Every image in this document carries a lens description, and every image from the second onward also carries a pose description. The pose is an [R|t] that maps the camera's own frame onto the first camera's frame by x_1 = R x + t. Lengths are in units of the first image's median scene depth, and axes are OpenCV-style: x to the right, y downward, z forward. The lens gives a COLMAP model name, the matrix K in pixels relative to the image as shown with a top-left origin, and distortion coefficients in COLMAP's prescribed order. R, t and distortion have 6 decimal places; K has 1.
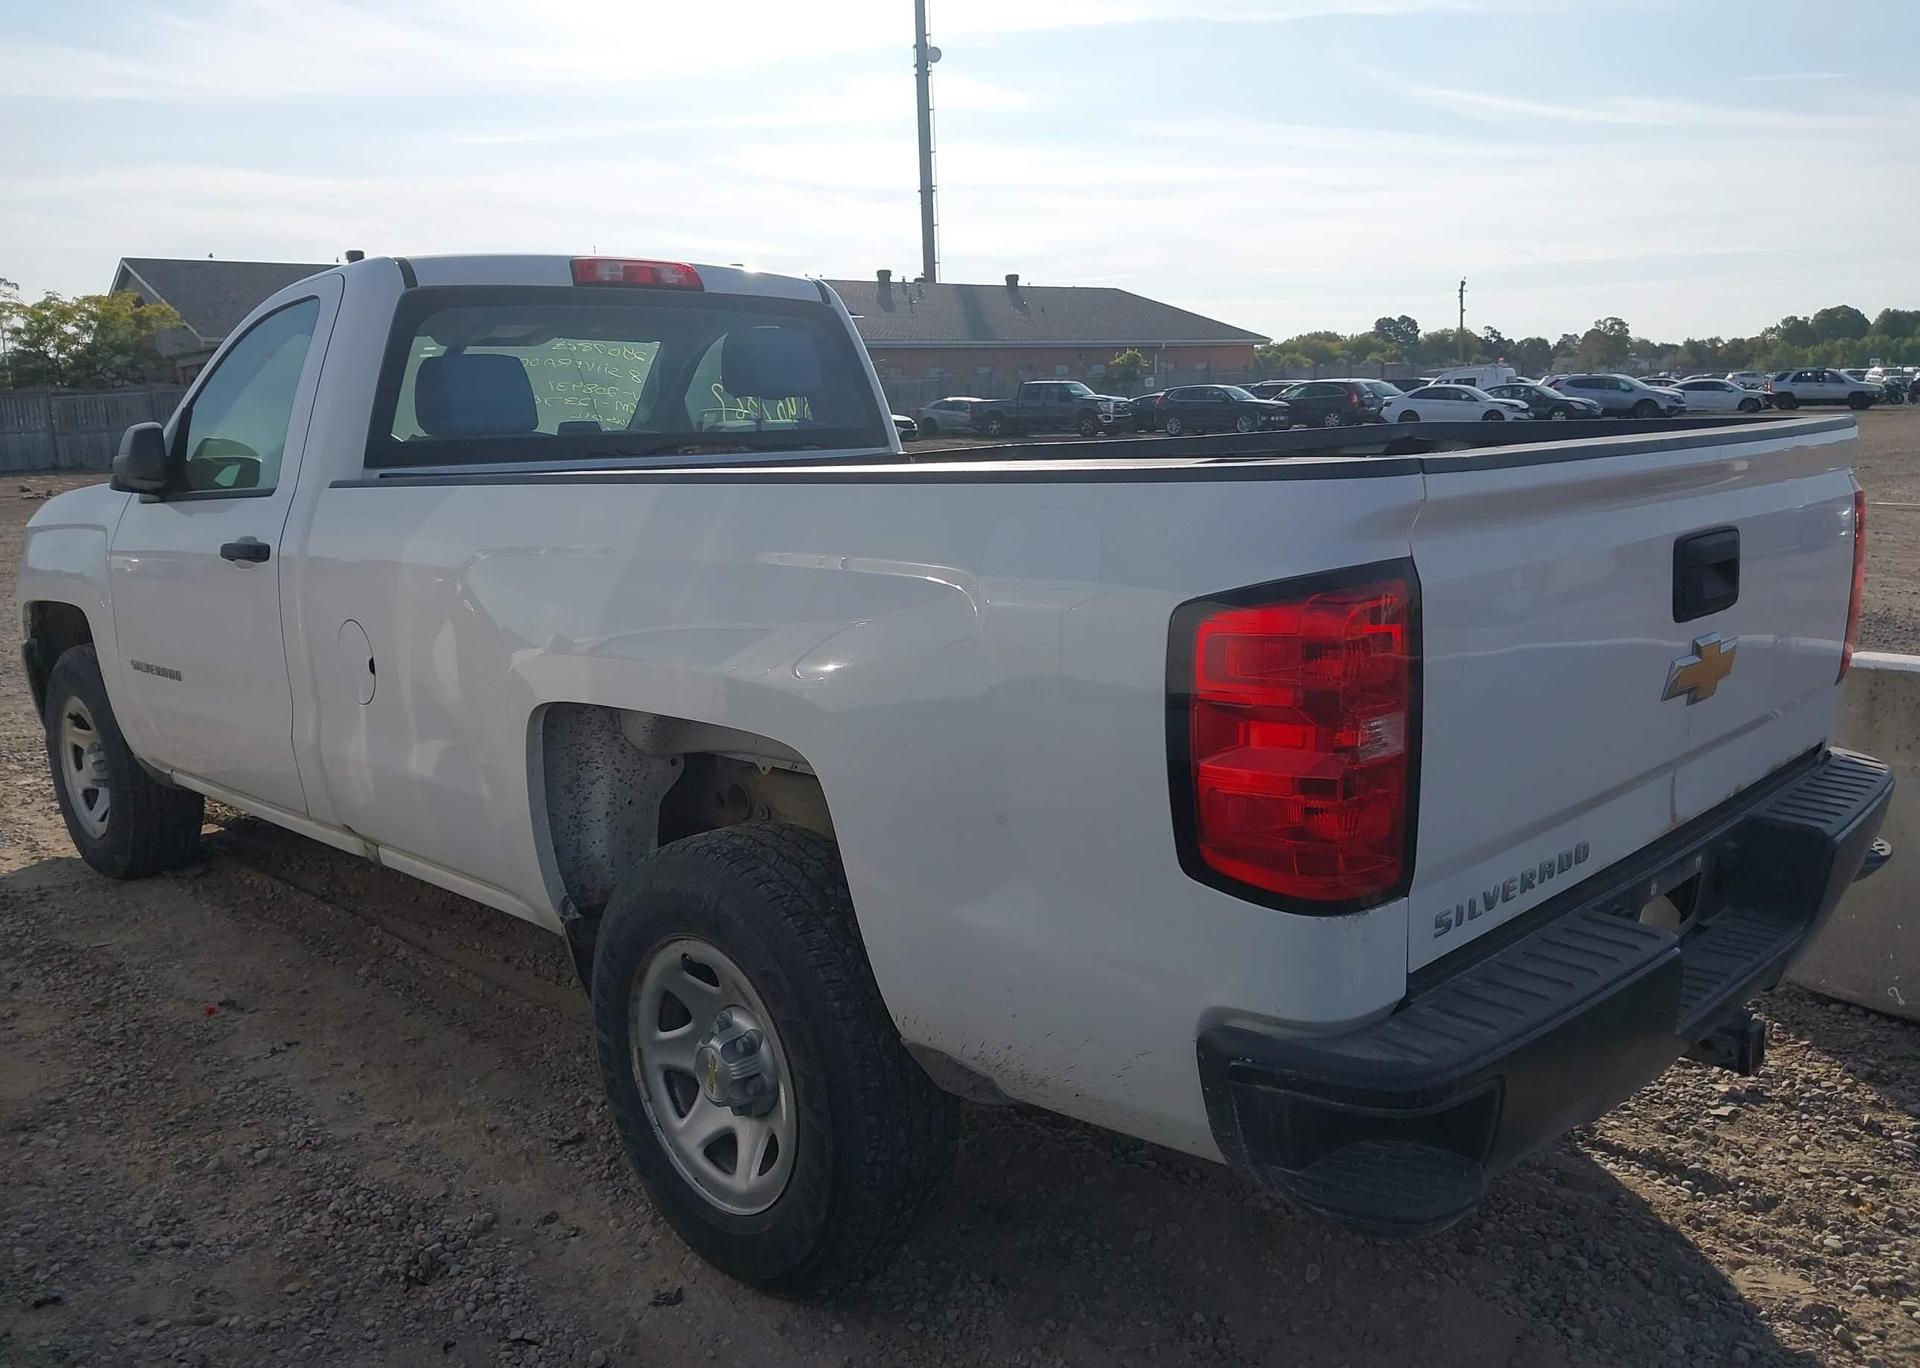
lens RADIAL K [[1522.9, 0, 966.2], [0, 1522.9, 681.5], [0, 0, 1]] dist [0.004933, -0.013681]
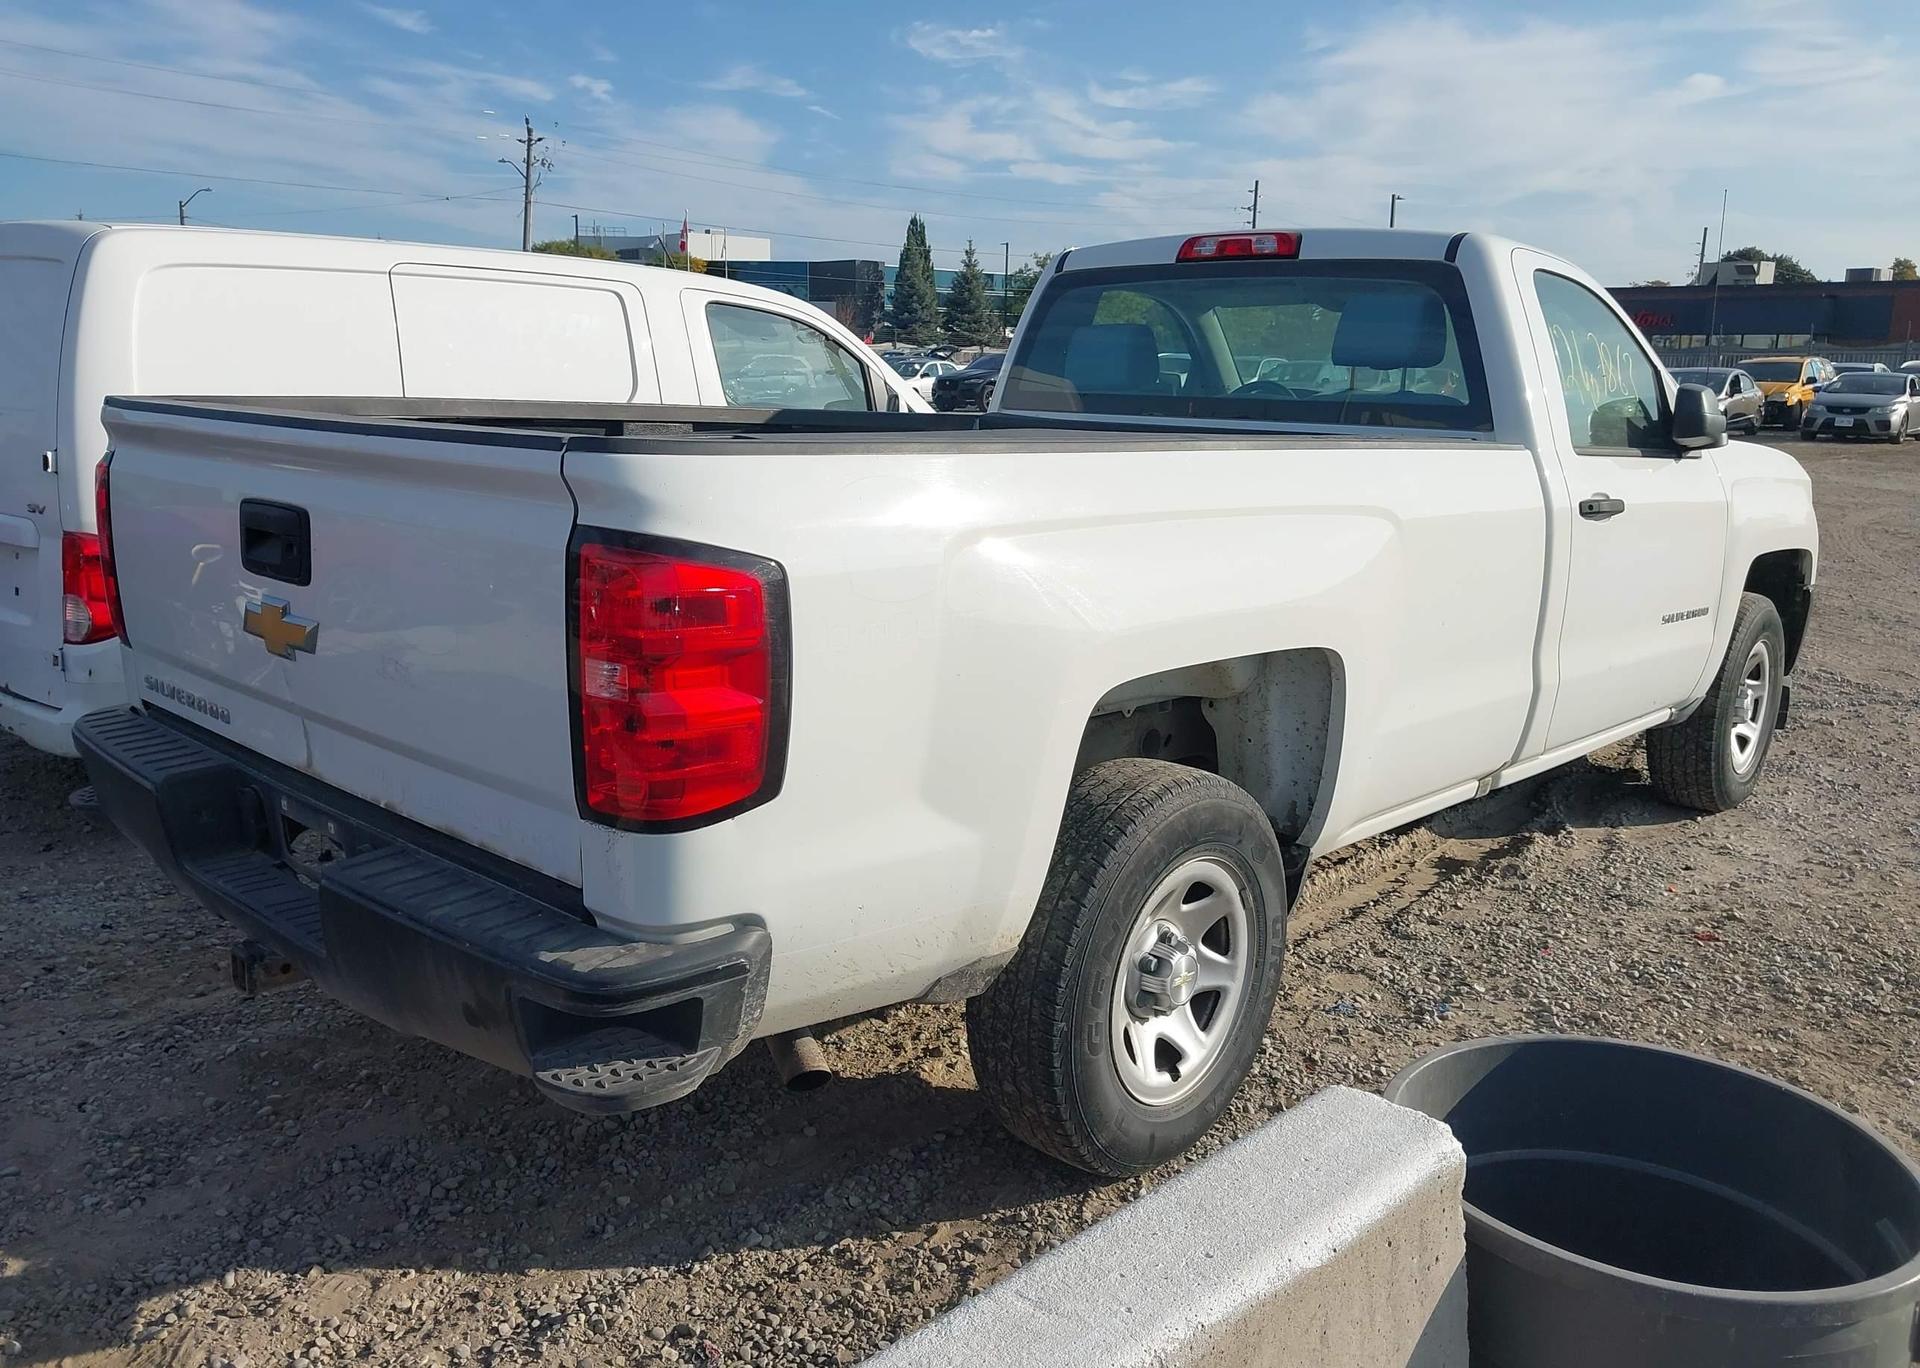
lens RADIAL K [[1522.9, 0, 945.3], [0, 1522.9, 673.3], [0, 0, 1]] dist [0.004933, -0.013681]
pose [[0.009633, 0.223107, -0.974746, 1.233068], [-0.196513, 0.956205, 0.216921, -0.242532], [0.980454, 0.189461, 0.053054, 1.120972]]
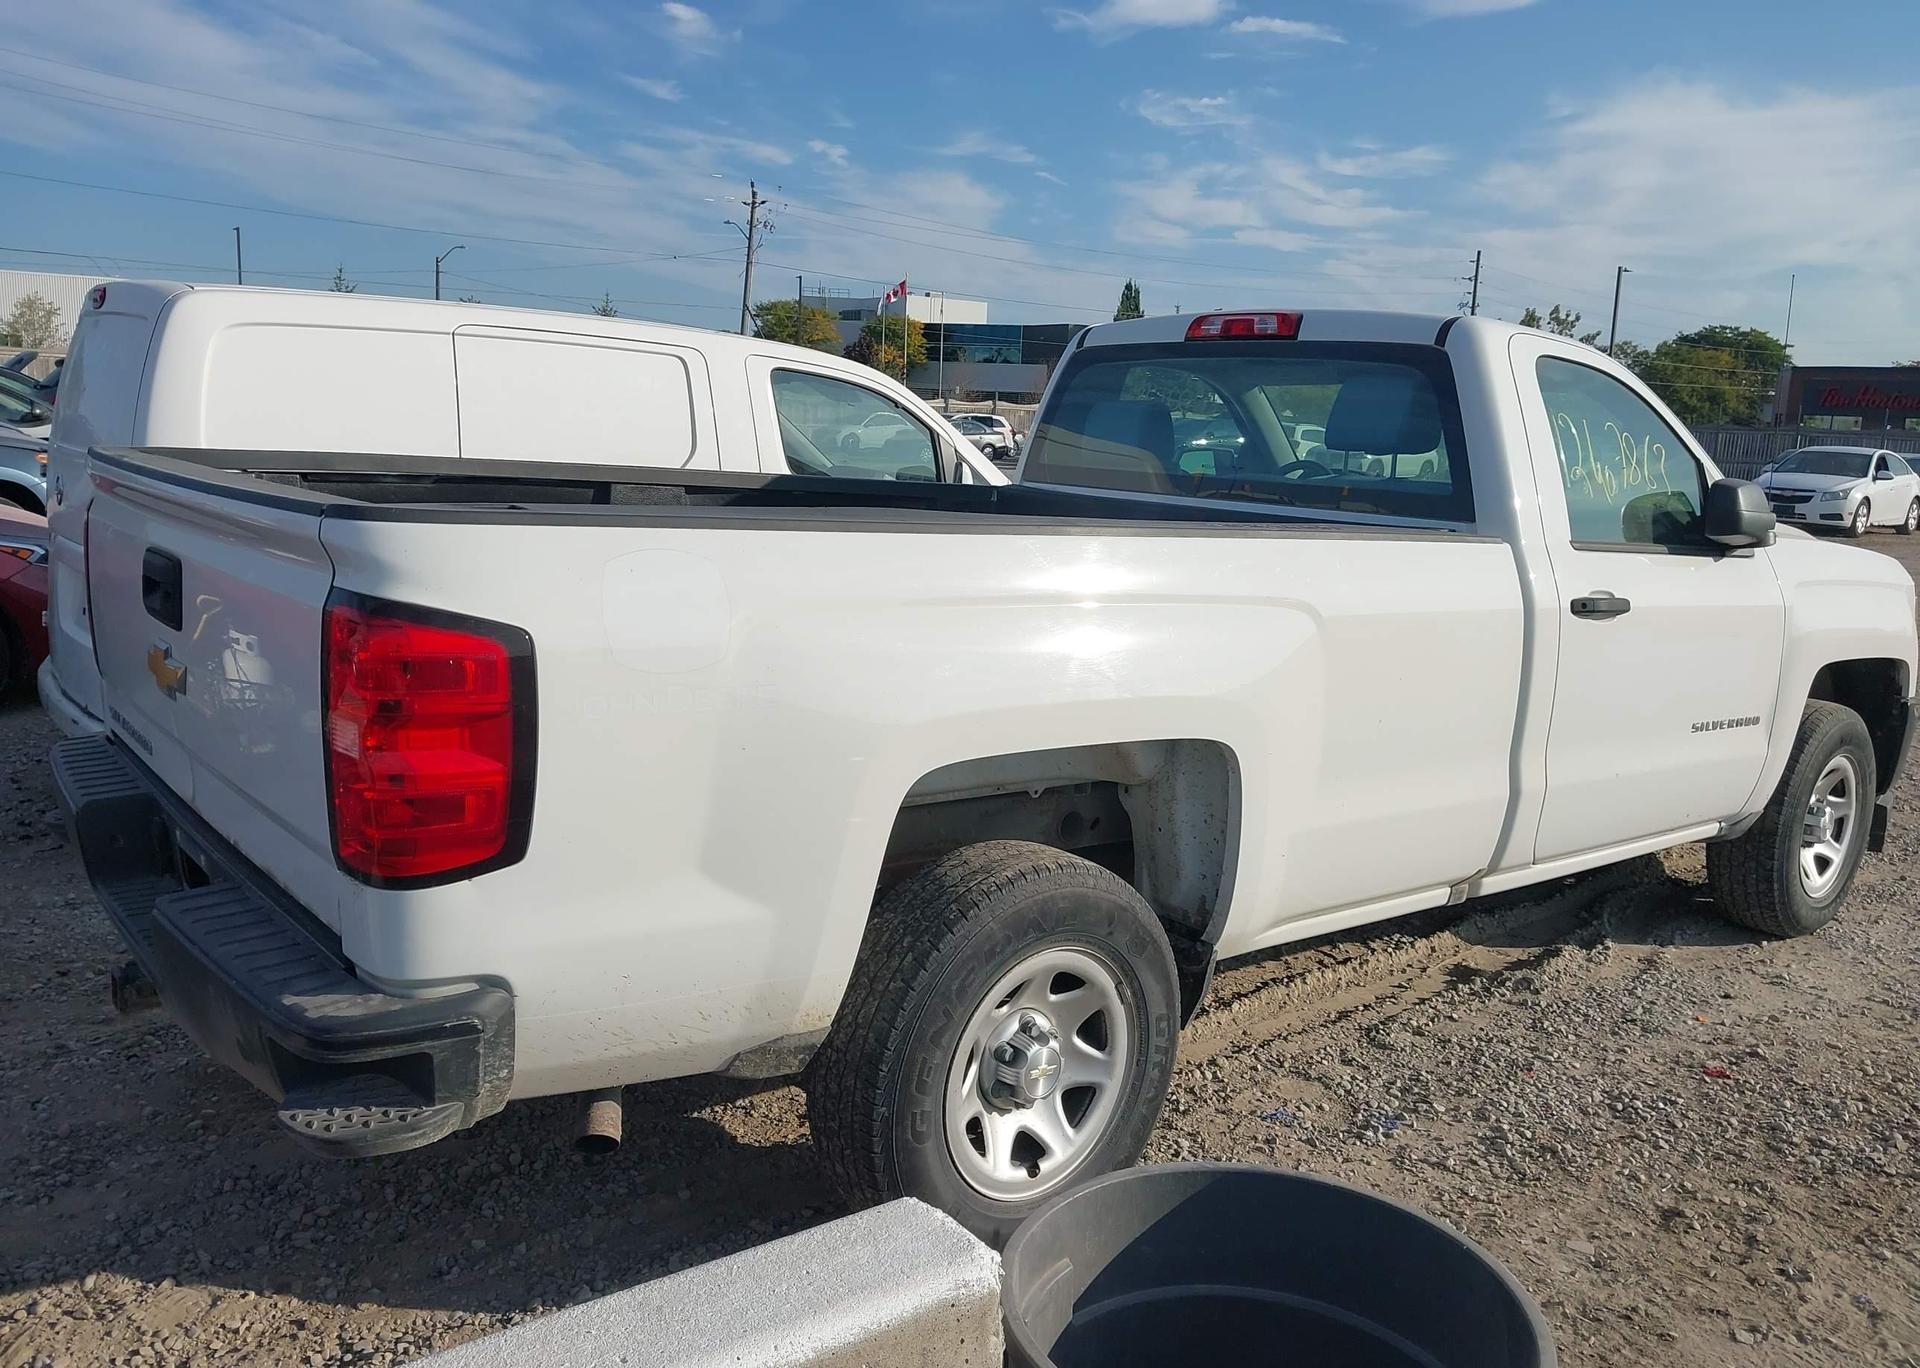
lens RADIAL K [[1522.9, 0, 943.5], [0, 1522.9, 669.1], [0, 0, 1]] dist [0.004933, -0.013681]
pose [[-0.130723, 0.179966, -0.974948, 1.217282], [-0.218240, 0.954041, 0.205369, -0.297329], [0.967100, 0.239619, -0.085439, 1.326662]]
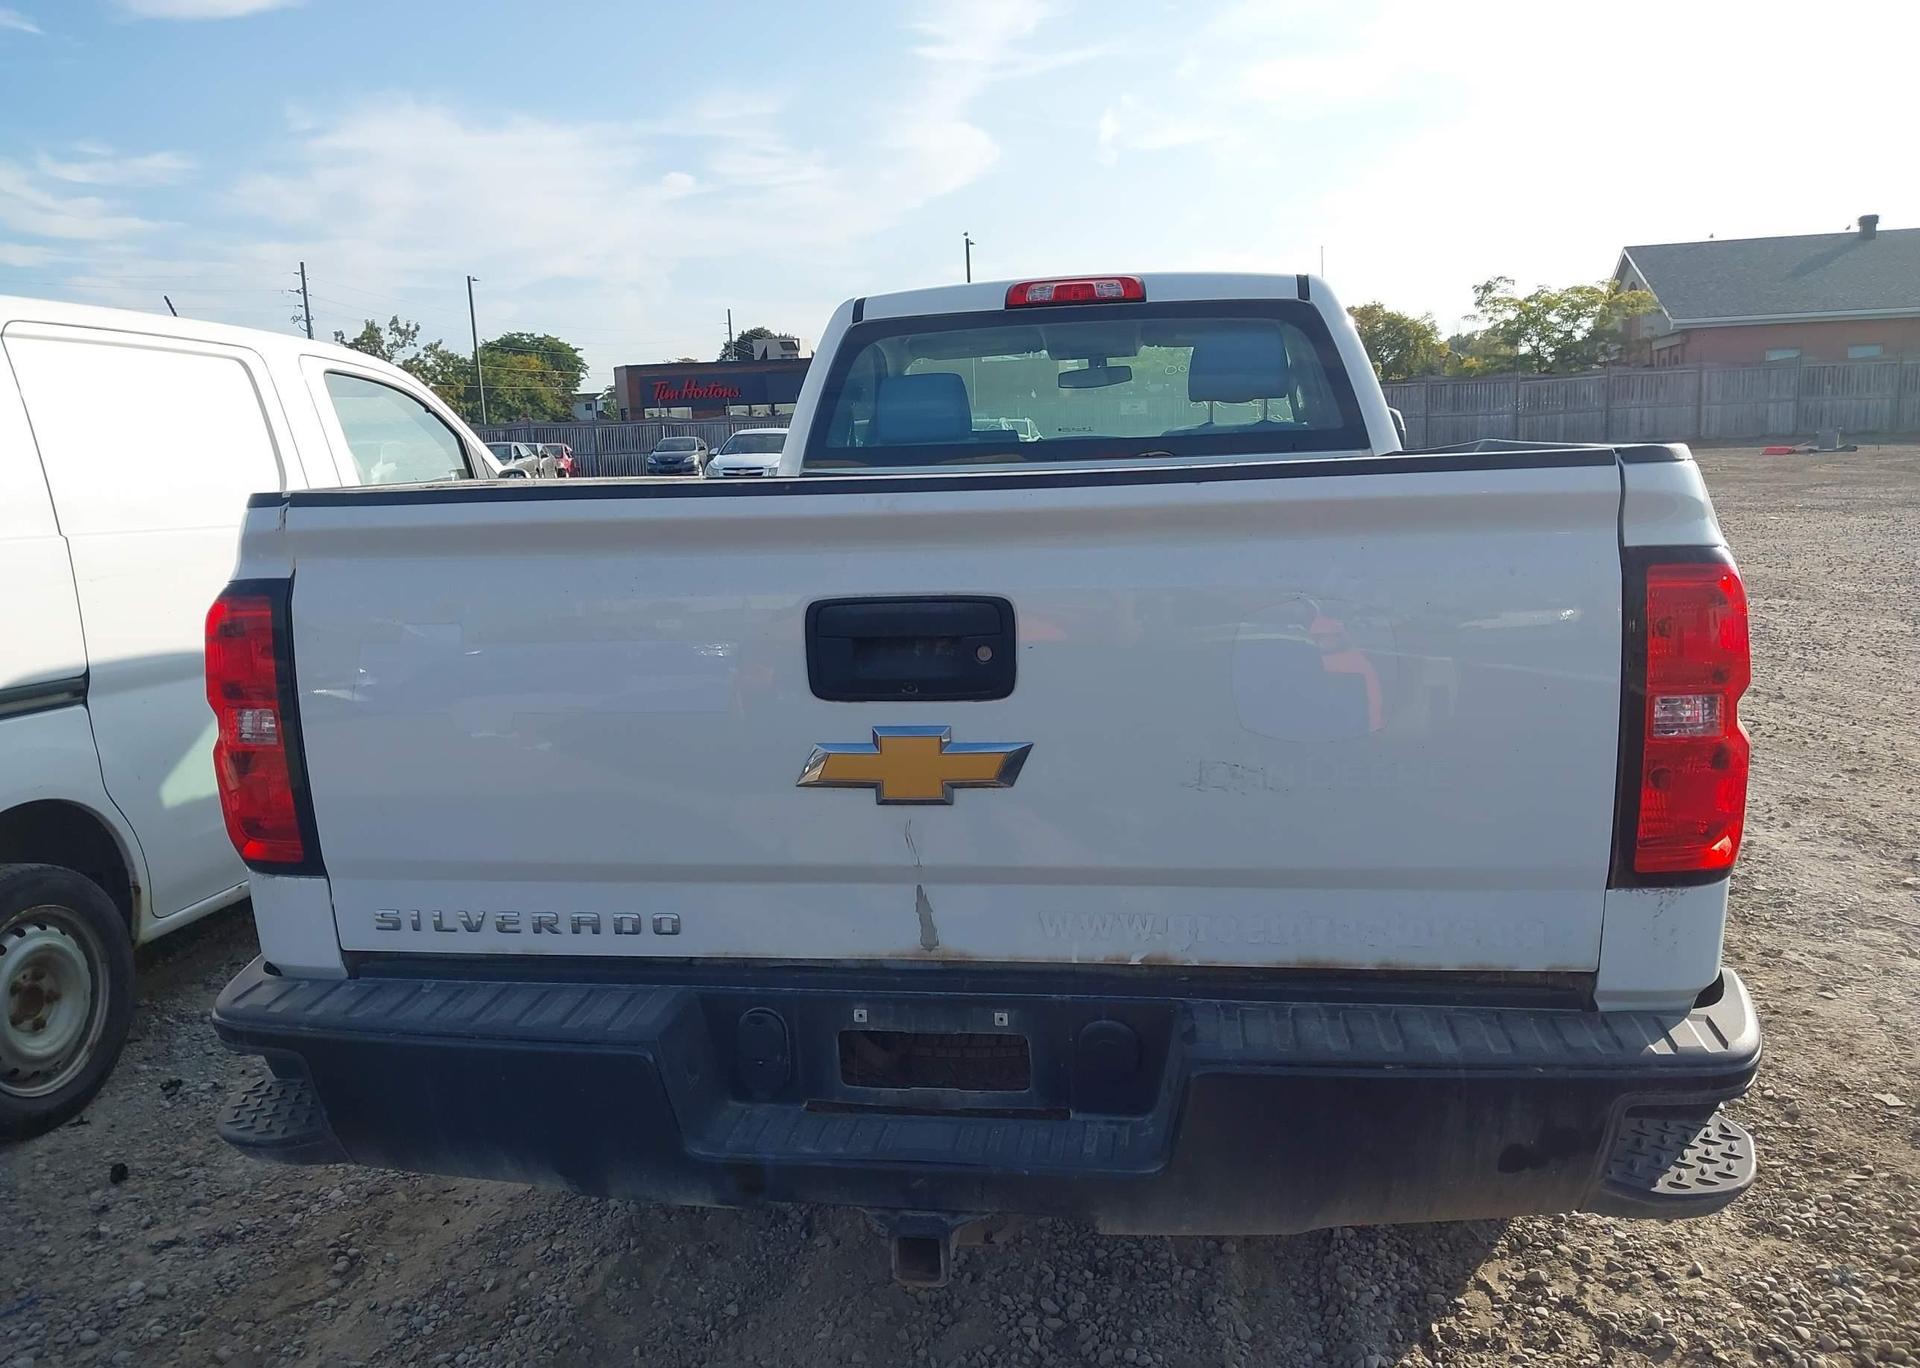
lens RADIAL K [[1522.9, 0, 947.9], [0, 1522.9, 680.9], [0, 0, 1]] dist [0.004933, -0.013681]
pose [[0.578486, 0.131400, -0.805039, 0.891627], [-0.120211, 0.989897, 0.075192, -0.089707], [0.806786, 0.053276, 0.588437, 0.430084]]
